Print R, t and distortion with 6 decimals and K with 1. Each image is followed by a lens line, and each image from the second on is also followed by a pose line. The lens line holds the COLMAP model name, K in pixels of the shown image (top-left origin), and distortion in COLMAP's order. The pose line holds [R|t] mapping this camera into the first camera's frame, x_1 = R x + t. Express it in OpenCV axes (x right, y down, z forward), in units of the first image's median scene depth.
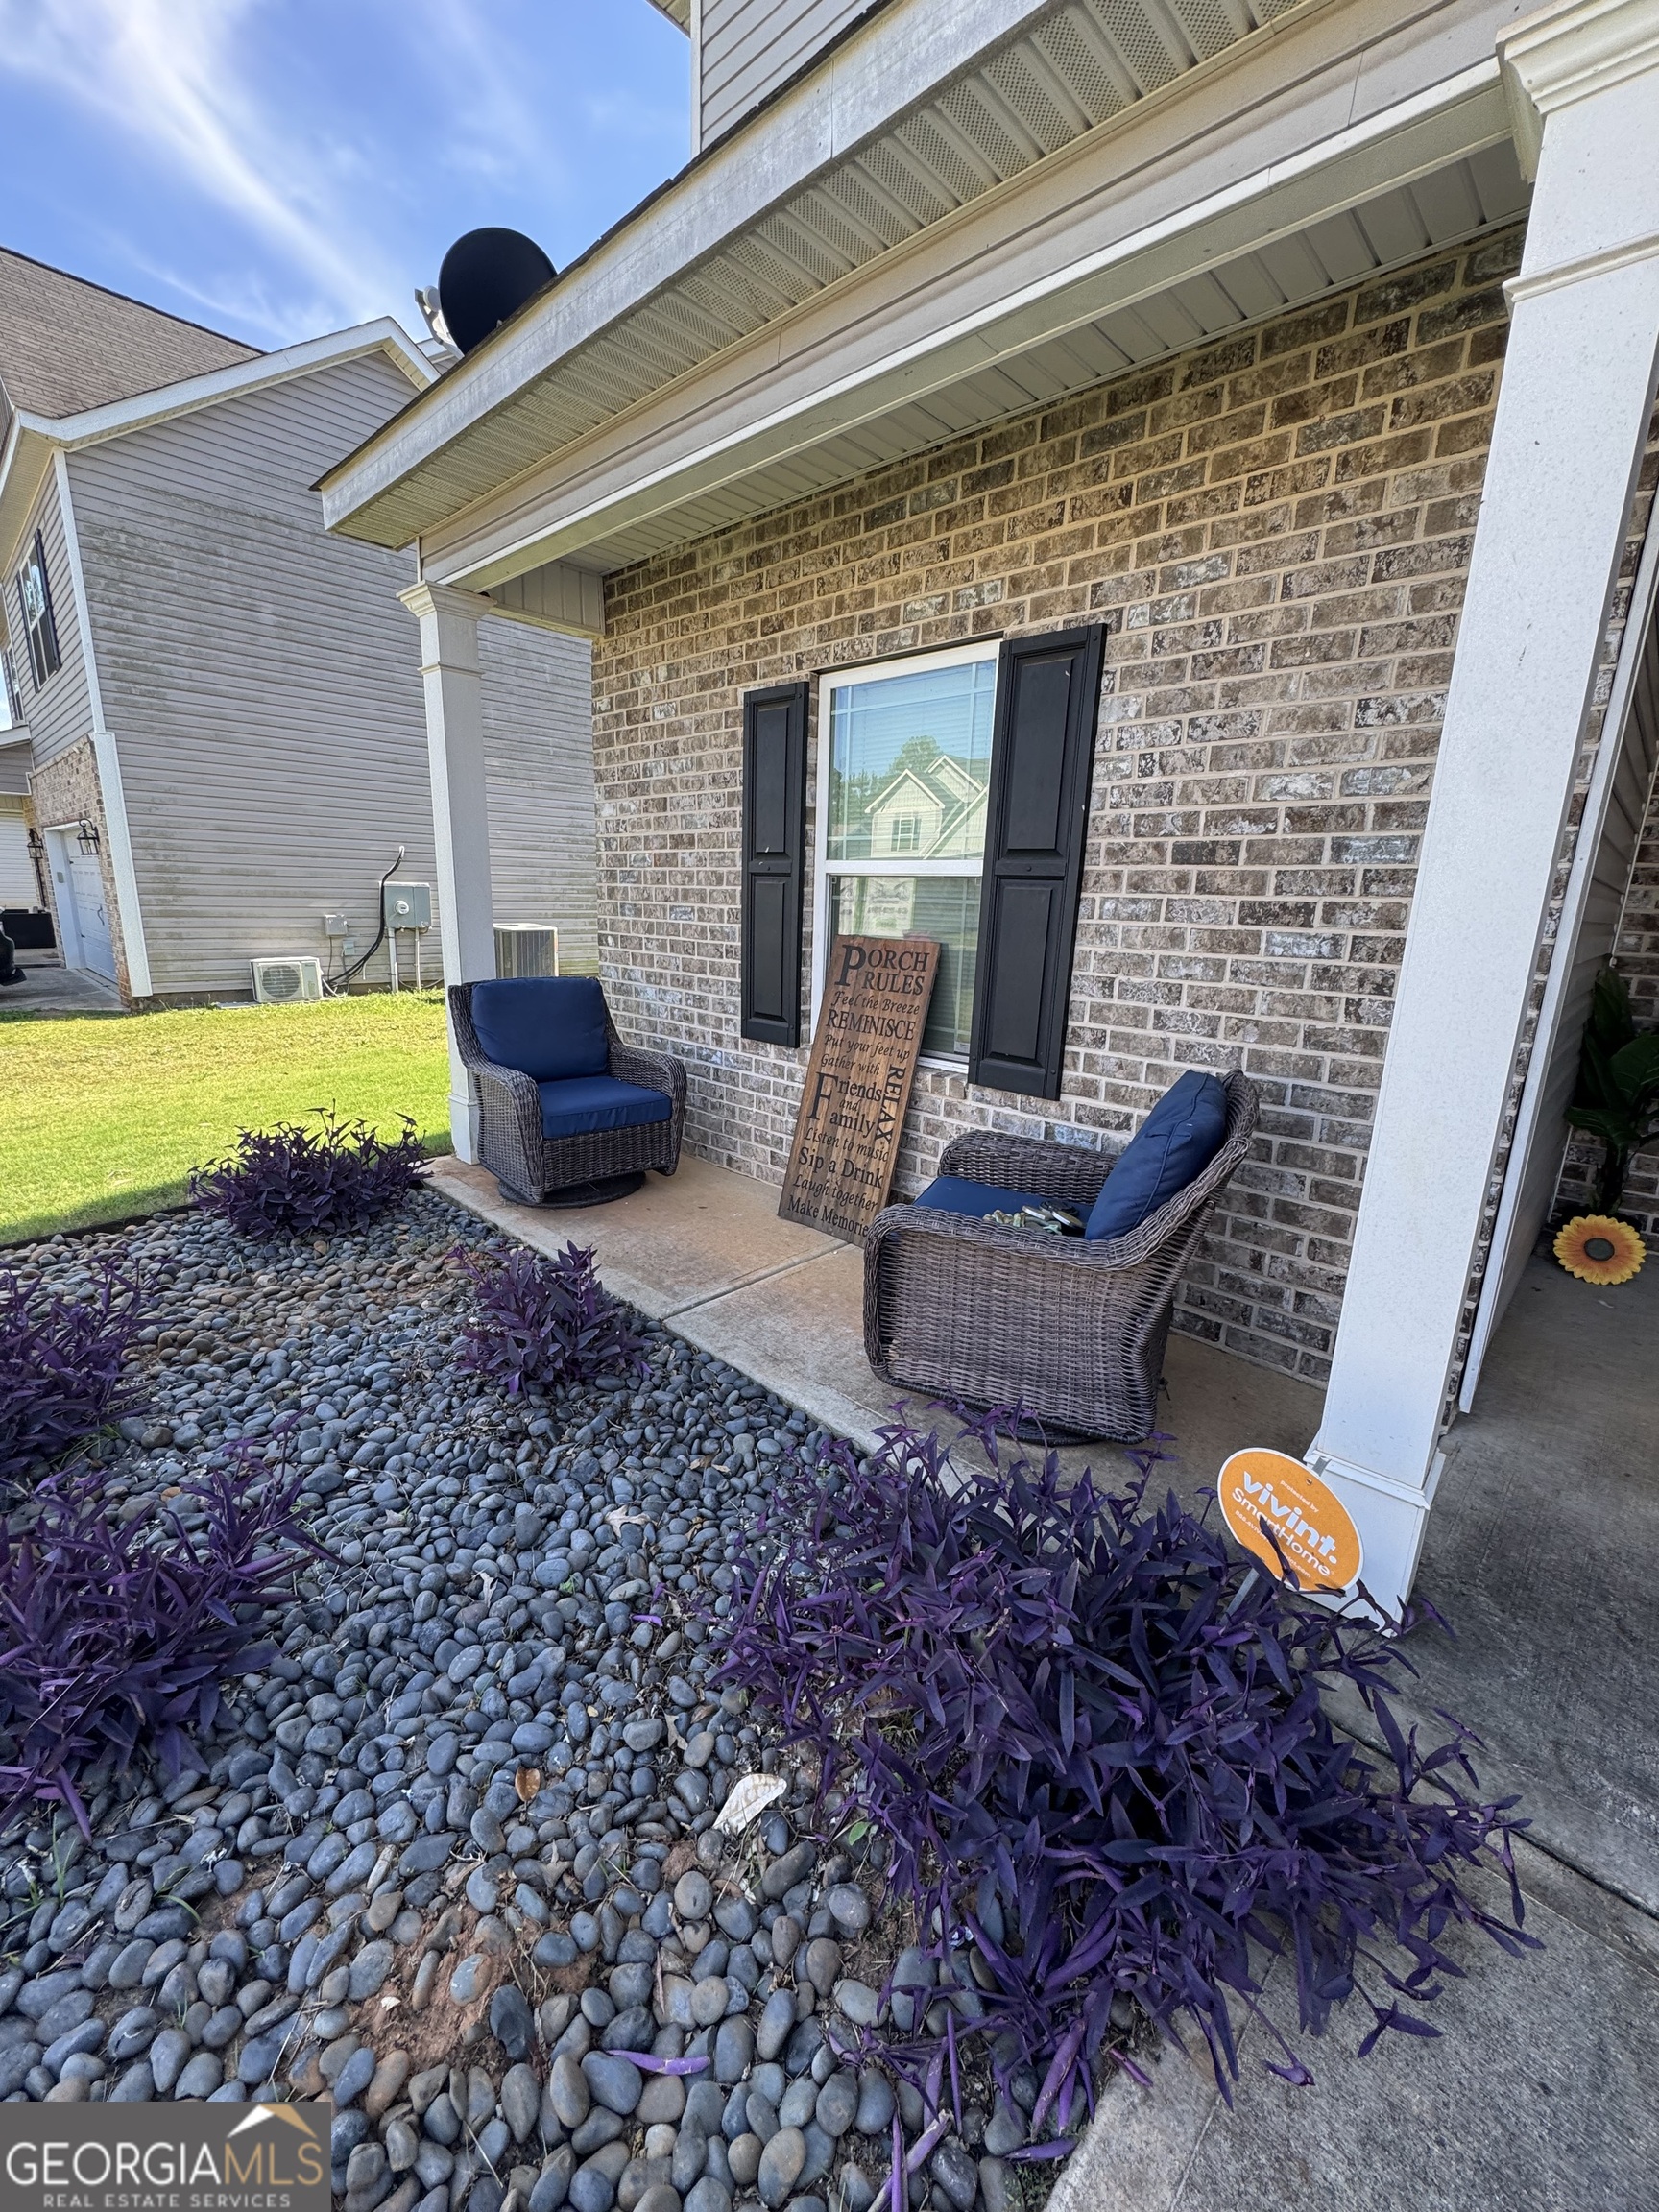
lens RADIAL K [[878.7, 0, 838.4], [0, 878.7, 1102.1], [0, 0, 1]] dist [-0.002335, -0.000330]
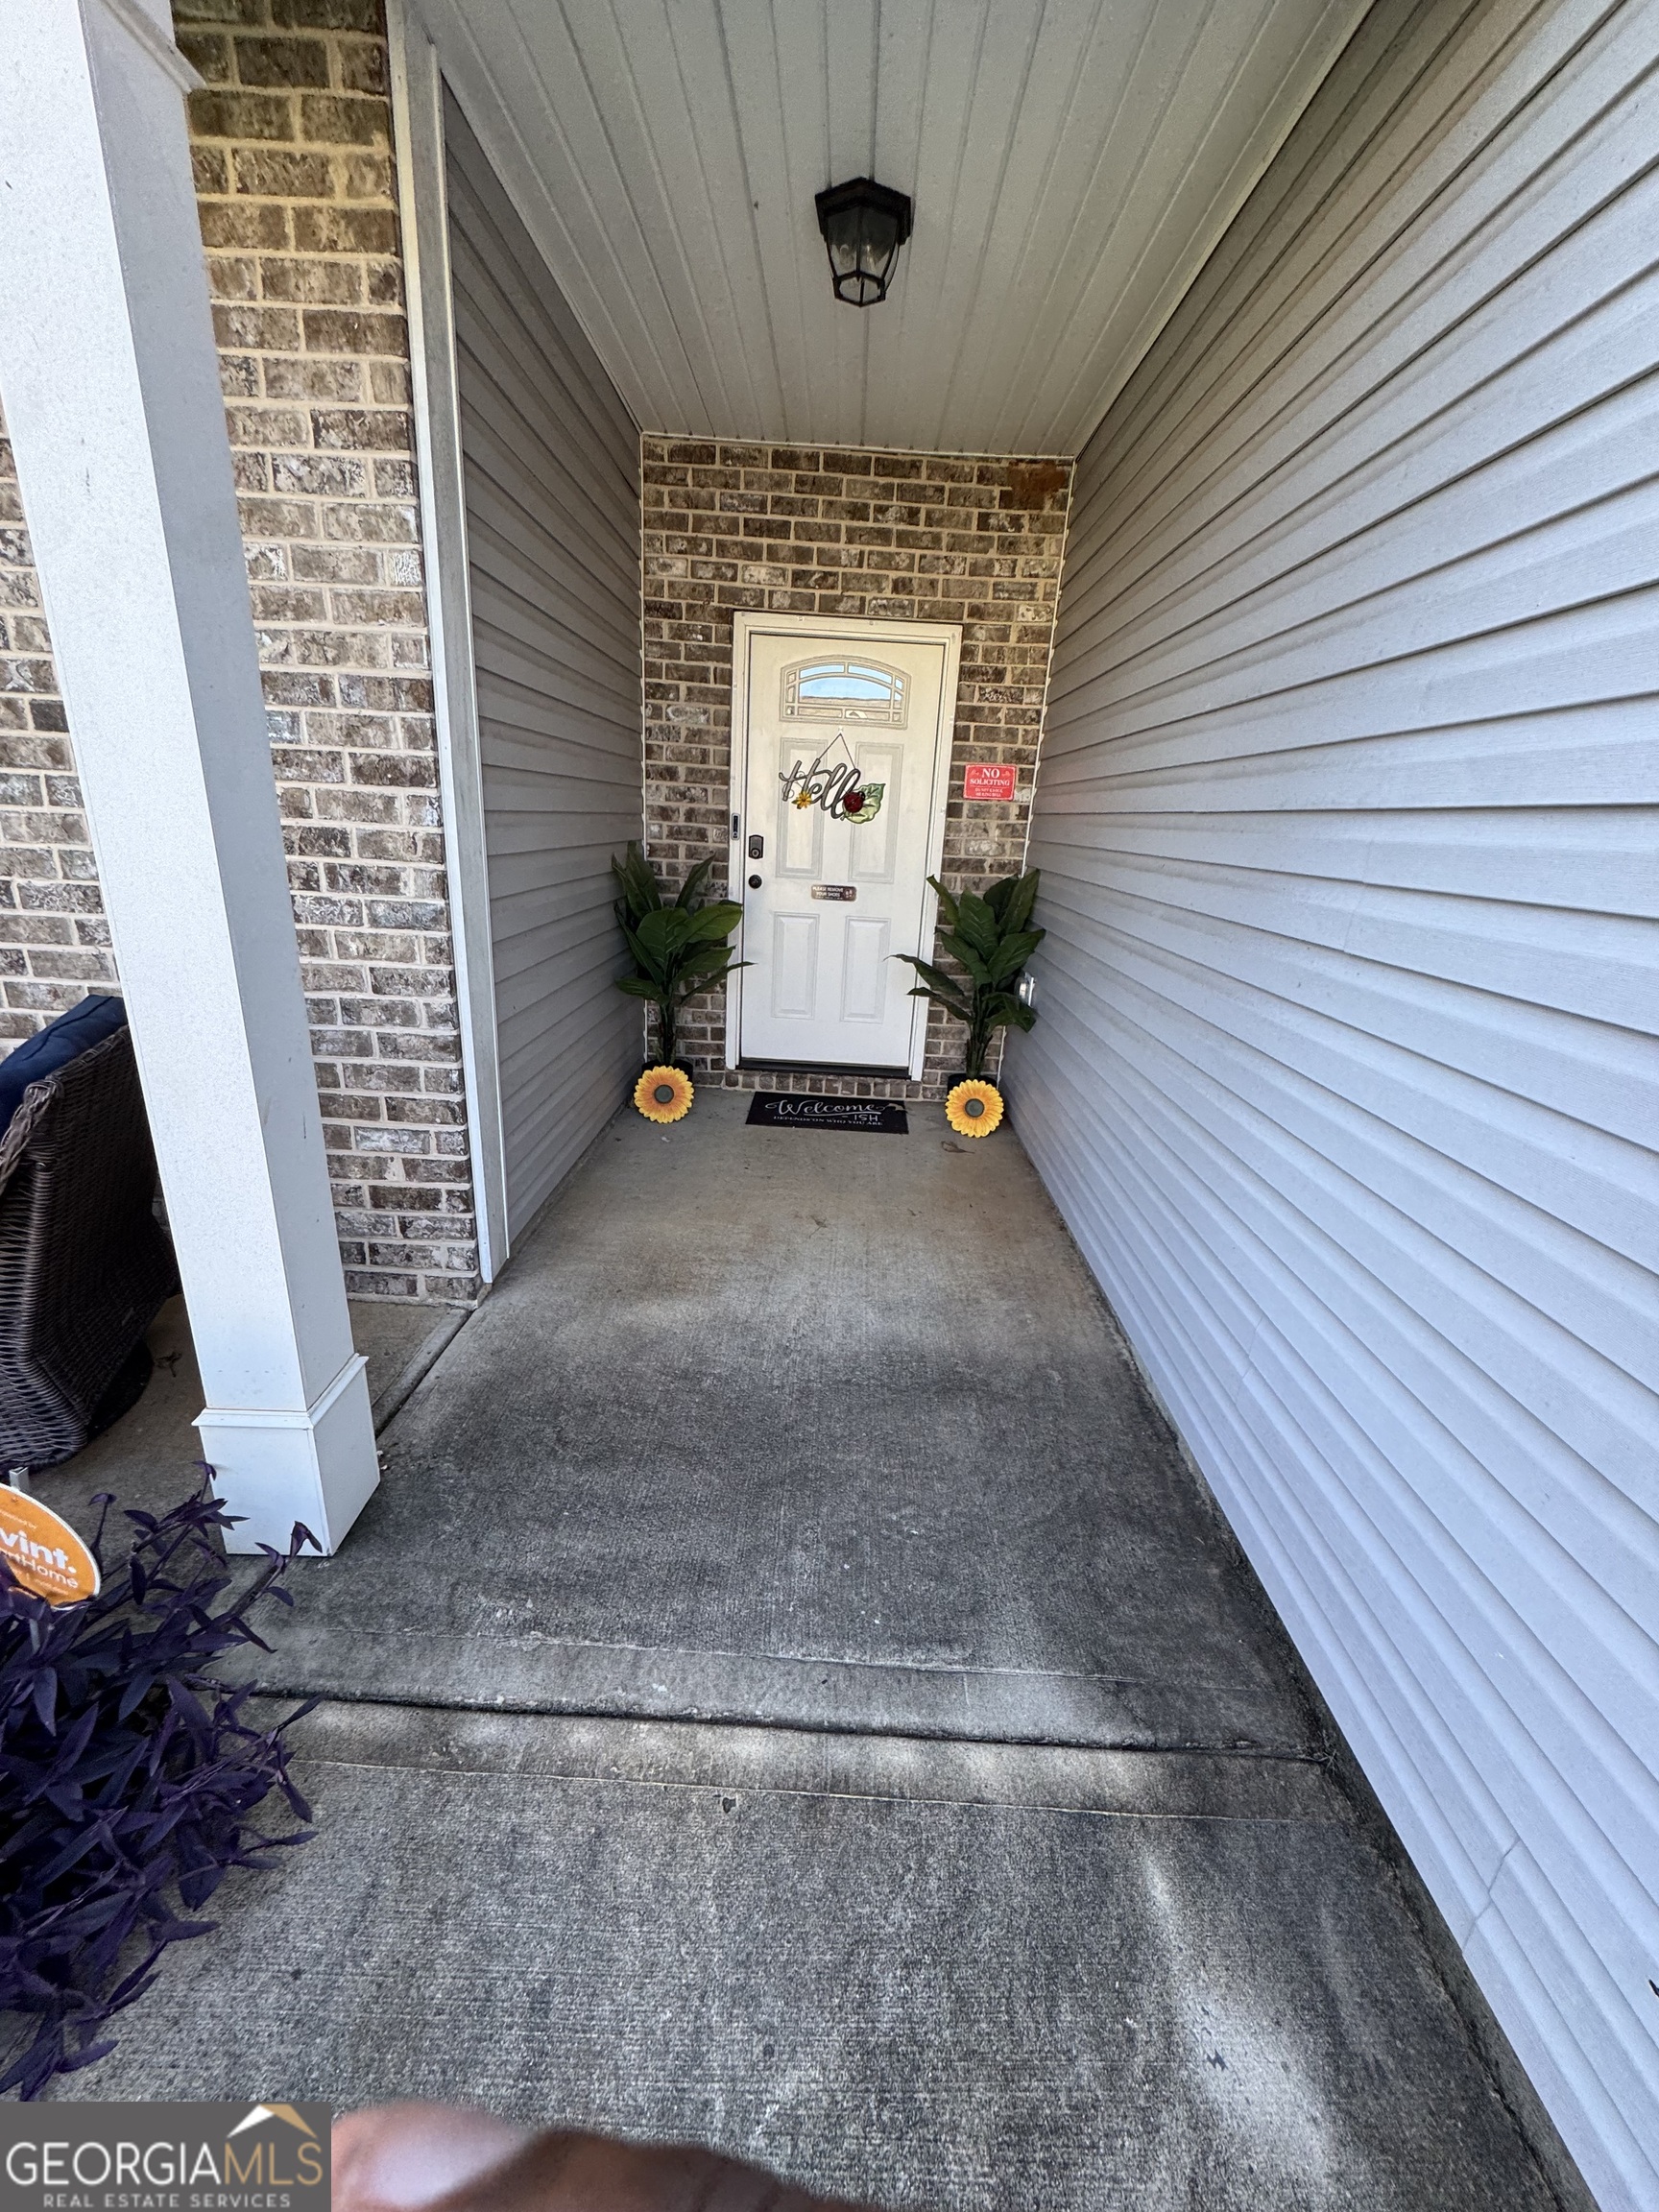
lens RADIAL K [[878.7, 0, 830.9], [0, 878.7, 1101.6], [0, 0, 1]] dist [-0.002335, -0.000330]
pose [[0.737450, -0.201513, 0.644639, 0.309783], [0.123746, 0.978609, 0.164350, 0.010285], [-0.663968, -0.041429, 0.746612, -0.056816]]
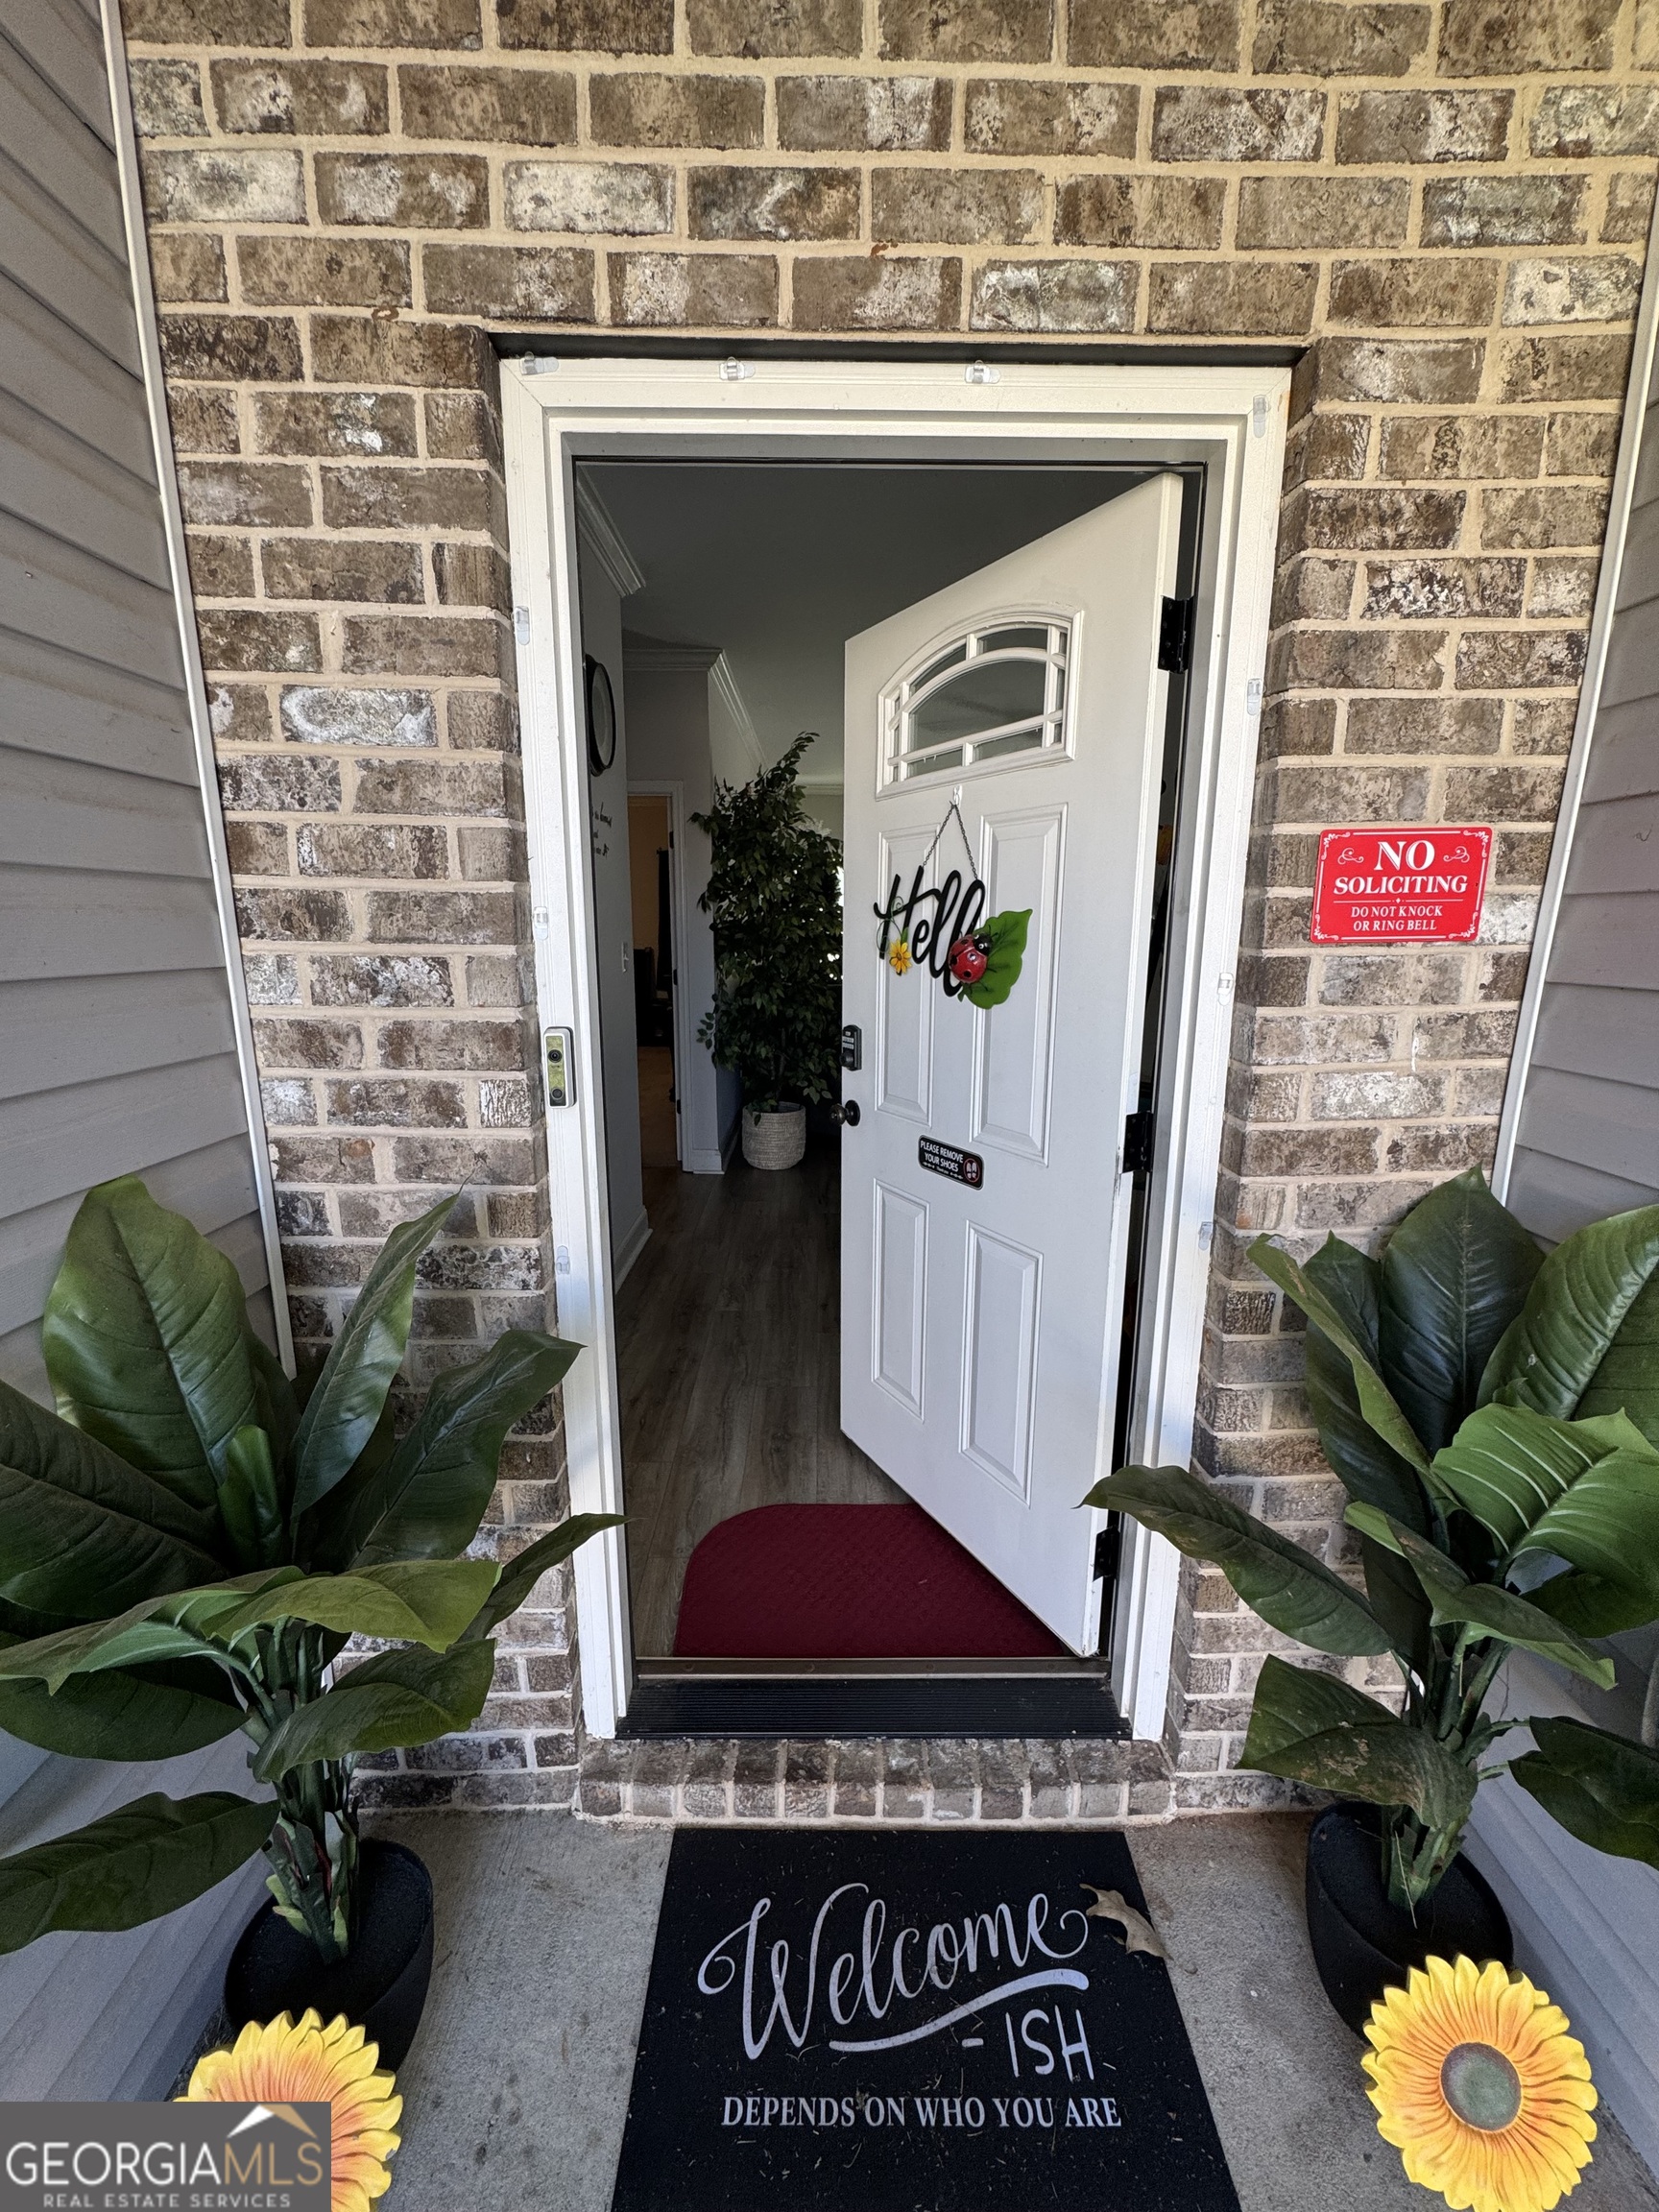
lens RADIAL K [[878.7, 0, 824.8], [0, 878.7, 1102.7], [0, 0, 1]] dist [-0.002335, -0.000330]
pose [[0.729666, -0.165347, 0.663512, 1.031110], [0.177055, 0.982918, 0.050235, -0.200113], [-0.660484, 0.080823, 0.746478, 0.740948]]
